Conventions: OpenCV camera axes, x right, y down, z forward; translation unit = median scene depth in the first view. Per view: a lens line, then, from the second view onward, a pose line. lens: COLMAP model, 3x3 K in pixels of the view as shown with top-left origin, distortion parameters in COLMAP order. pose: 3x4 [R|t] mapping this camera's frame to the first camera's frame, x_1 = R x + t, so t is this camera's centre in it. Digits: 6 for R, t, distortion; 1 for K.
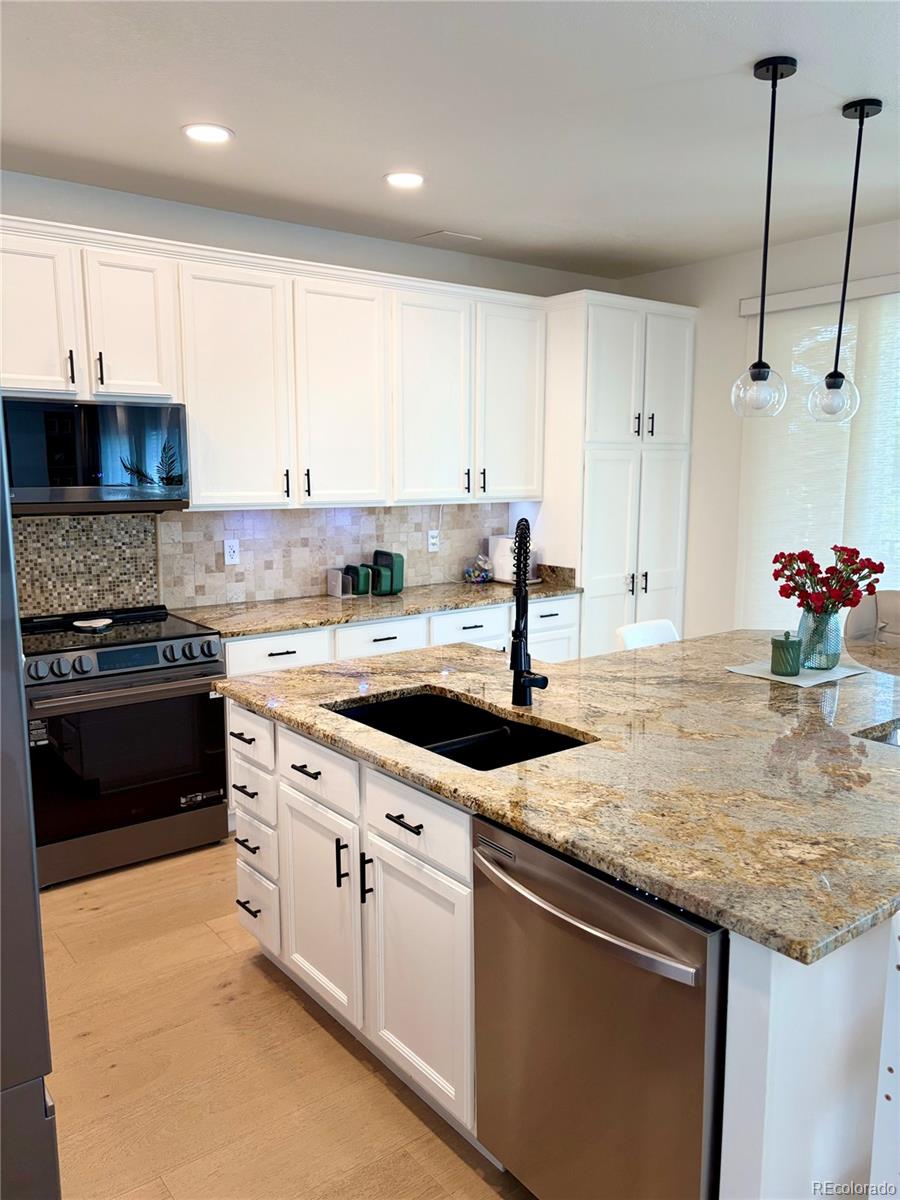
lens RADIAL K [[908.4, 0, 450.0], [0, 908.4, 600.0], [0, 0, 1]] dist [0.005899, 0.001781]
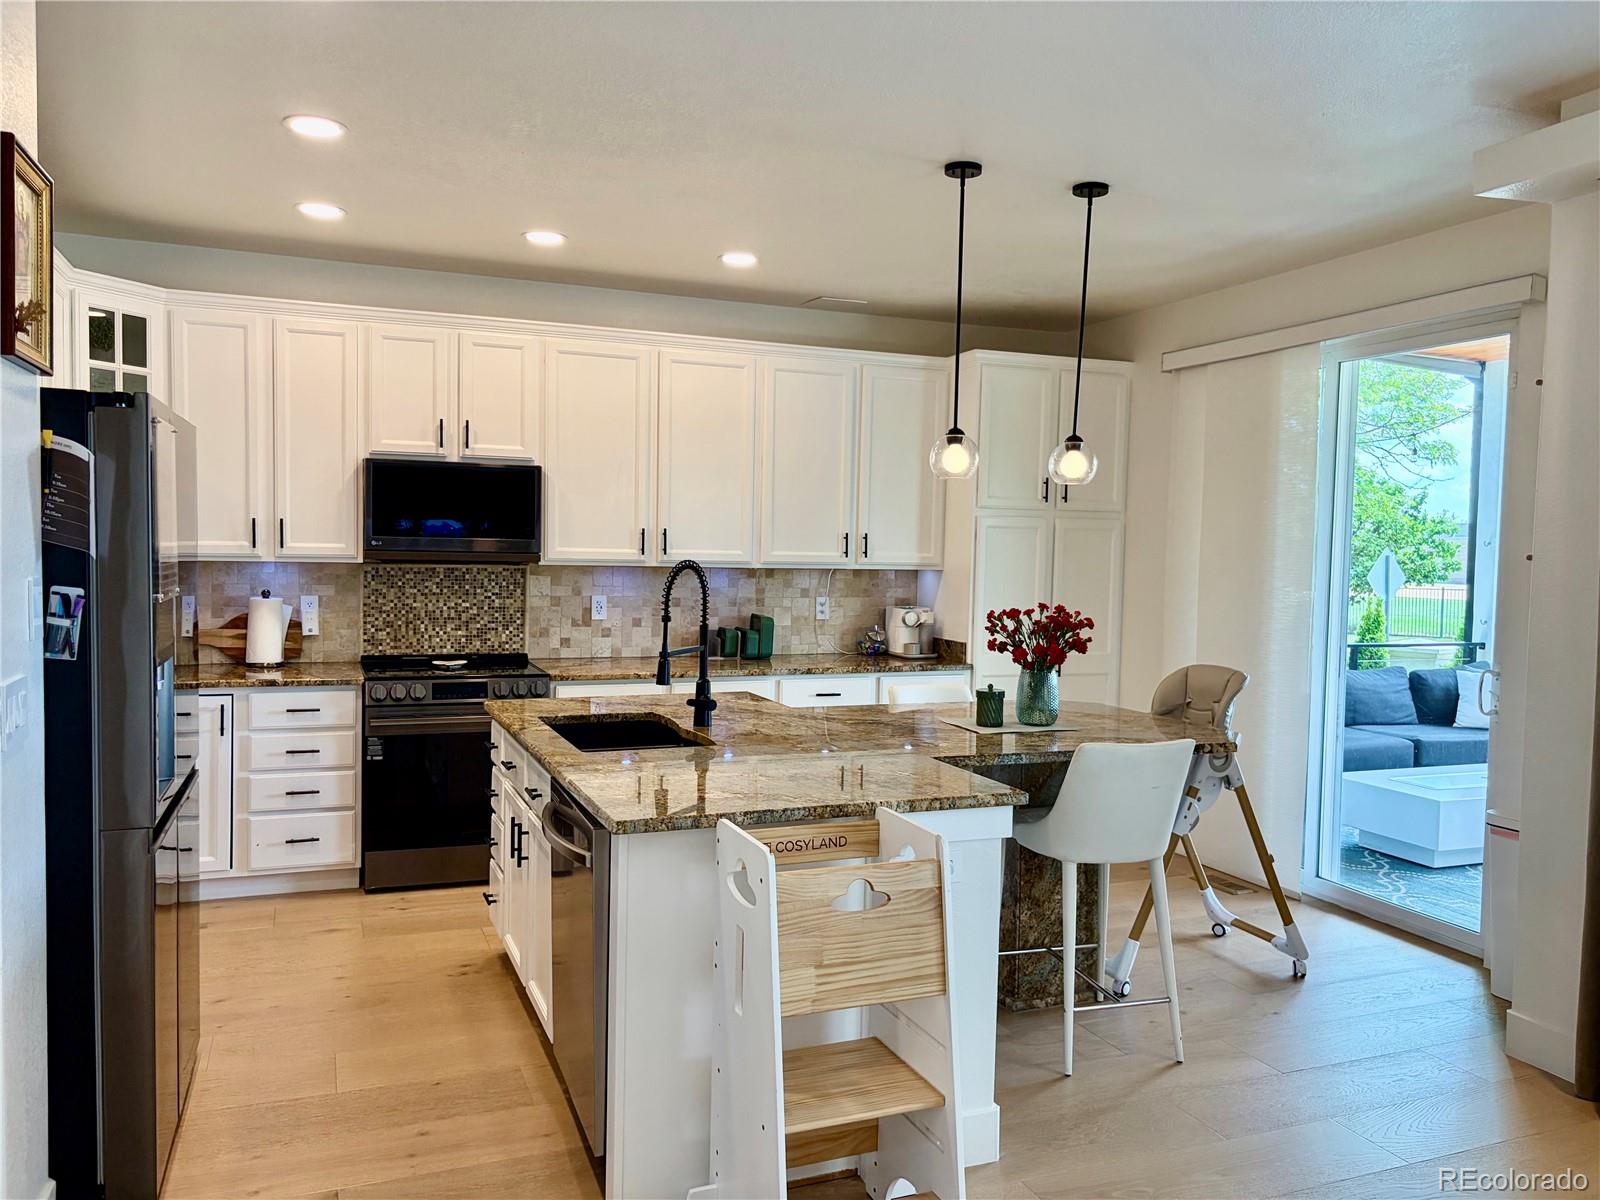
lens RADIAL K [[1181.6, 0, 800.0], [0, 1181.6, 600.0], [0, 0, 1]] dist [0.008316, 0.000884]
pose [[0.964601, 0.032293, -0.261728, 0.346960], [-0.058492, 0.993953, -0.092935, 0.052502], [0.257145, 0.104955, 0.960657, -0.239805]]
